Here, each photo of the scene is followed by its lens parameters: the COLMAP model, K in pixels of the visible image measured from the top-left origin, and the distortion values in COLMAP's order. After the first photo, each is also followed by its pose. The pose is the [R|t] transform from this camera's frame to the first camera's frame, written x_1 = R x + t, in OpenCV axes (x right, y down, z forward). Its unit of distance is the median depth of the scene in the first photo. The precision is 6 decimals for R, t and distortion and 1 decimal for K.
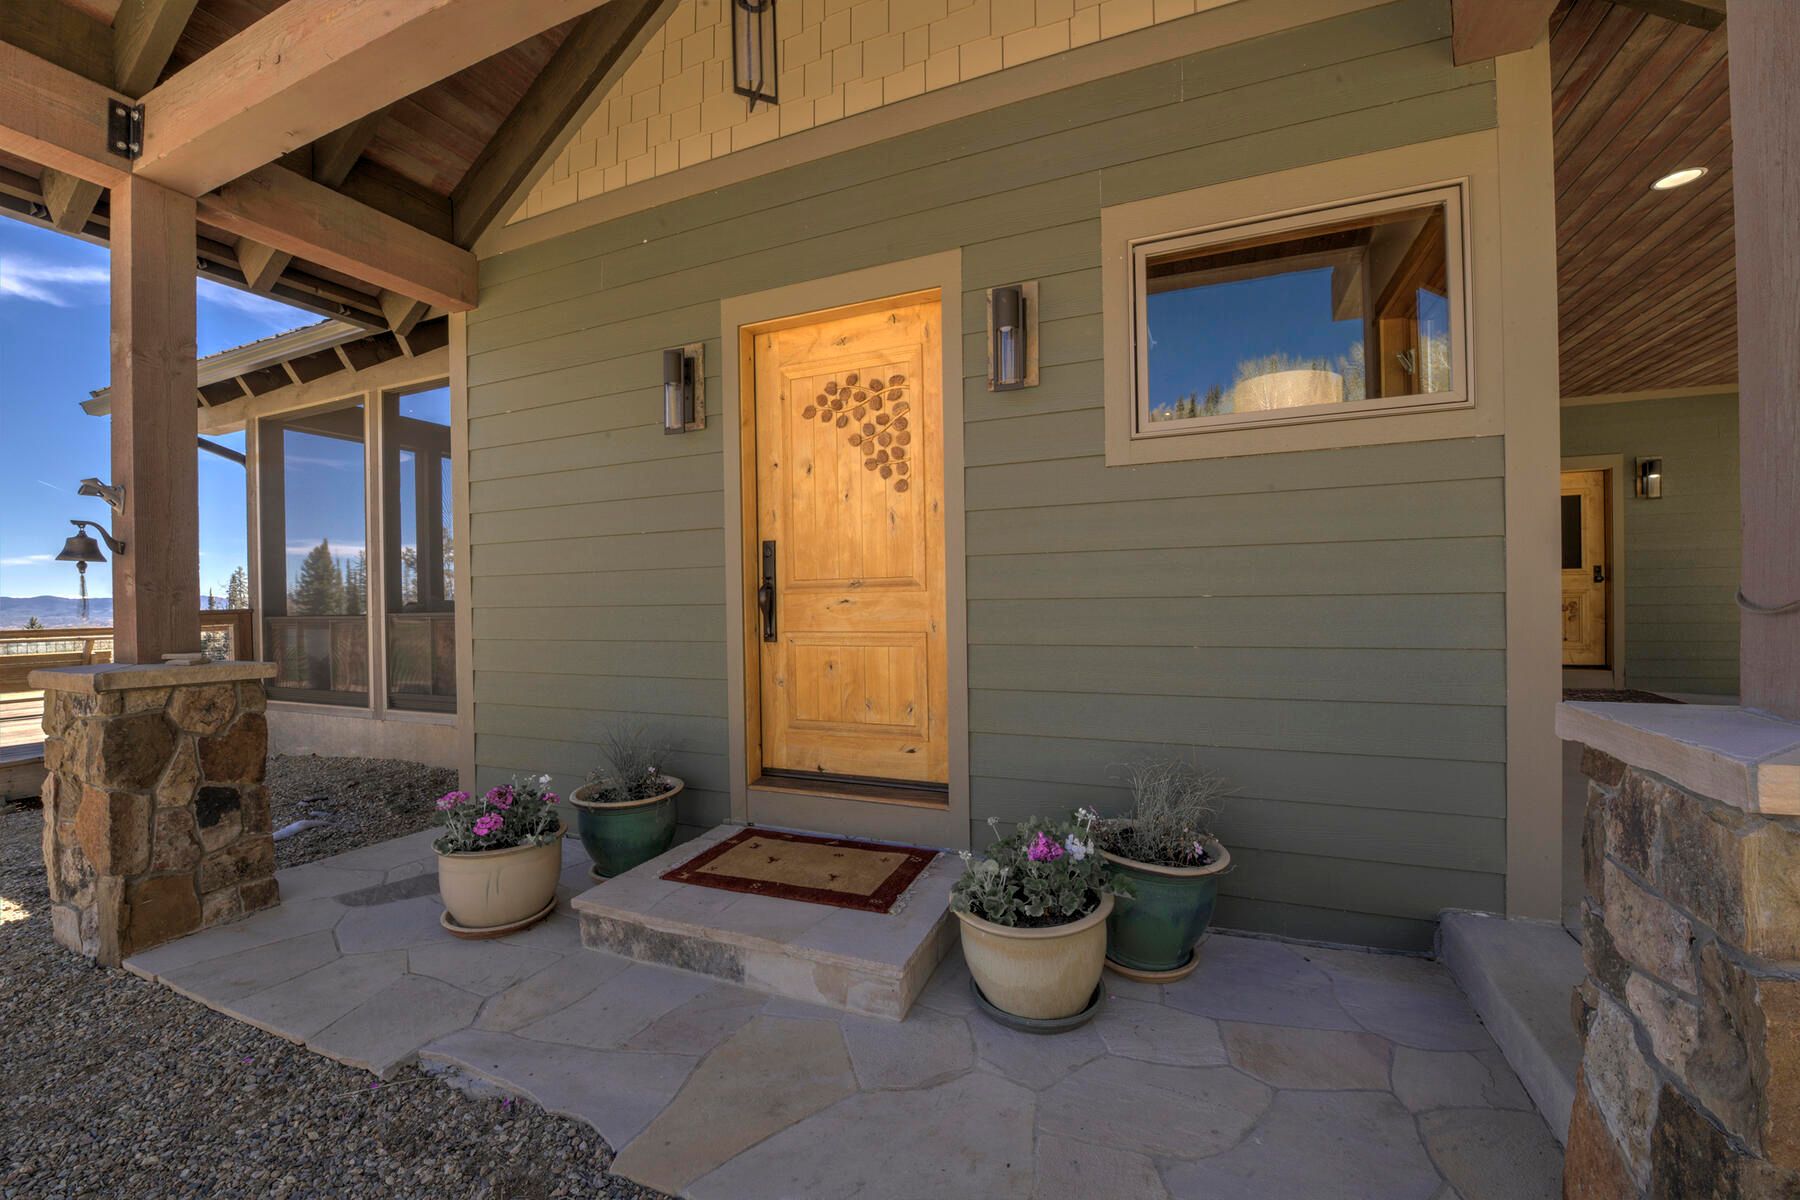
lens RADIAL K [[714.6, 0, 893.8], [0, 714.6, 602.3], [0, 0, 1]] dist [-0.017465, -0.002239]
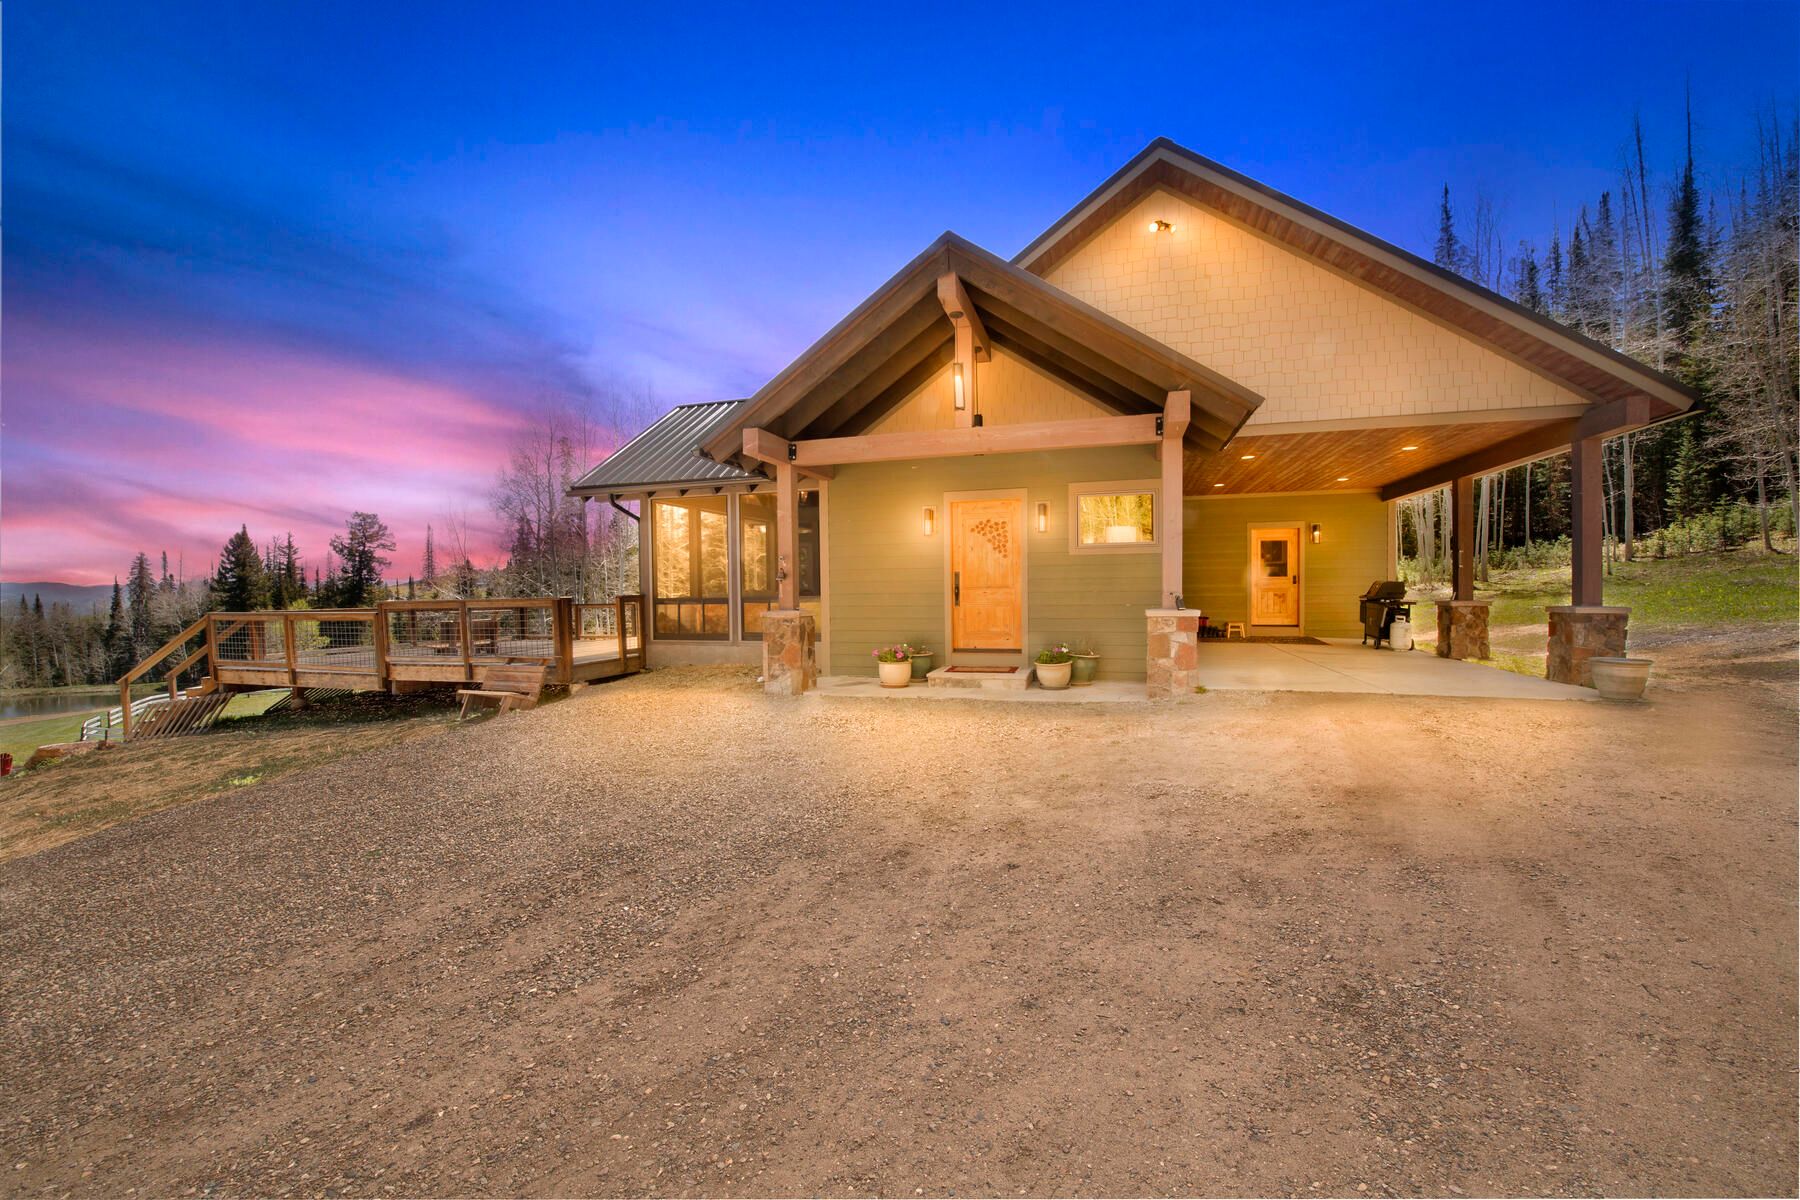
lens RADIAL K [[714.6, 0, 902.3], [0, 714.6, 602.3], [0, 0, 1]] dist [-0.017465, -0.002239]
pose [[0.994139, 0.001880, 0.108092, -0.402697], [-0.003477, 0.999888, 0.014587, -0.001208], [-0.108053, -0.014878, 0.994034, -1.080747]]
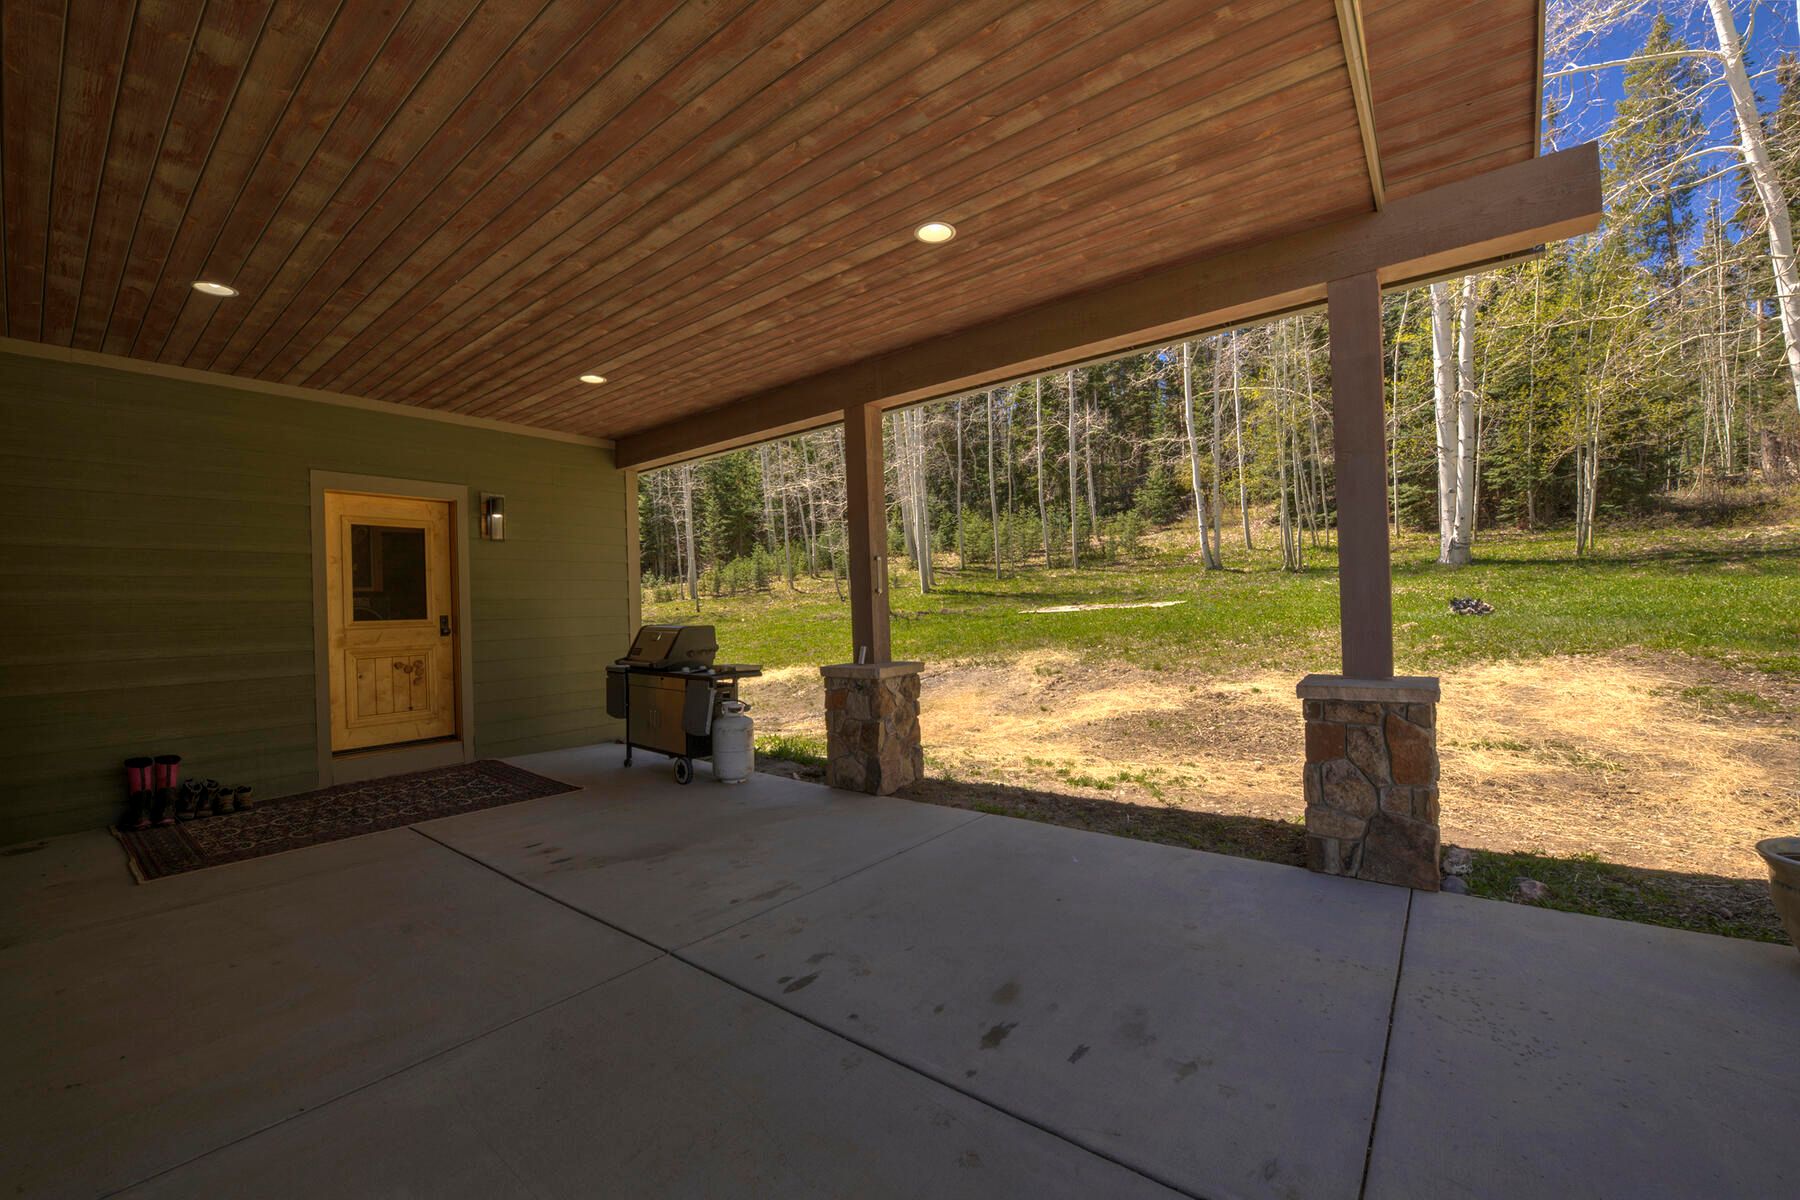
lens RADIAL K [[714.6, 0, 898.3], [0, 714.6, 606.9], [0, 0, 1]] dist [-0.017465, -0.002239]
pose [[0.268163, 0.006957, 0.963349, 0.397074], [0.032434, 0.999342, -0.016246, -0.036822], [-0.962828, 0.035601, 0.267761, 0.298767]]
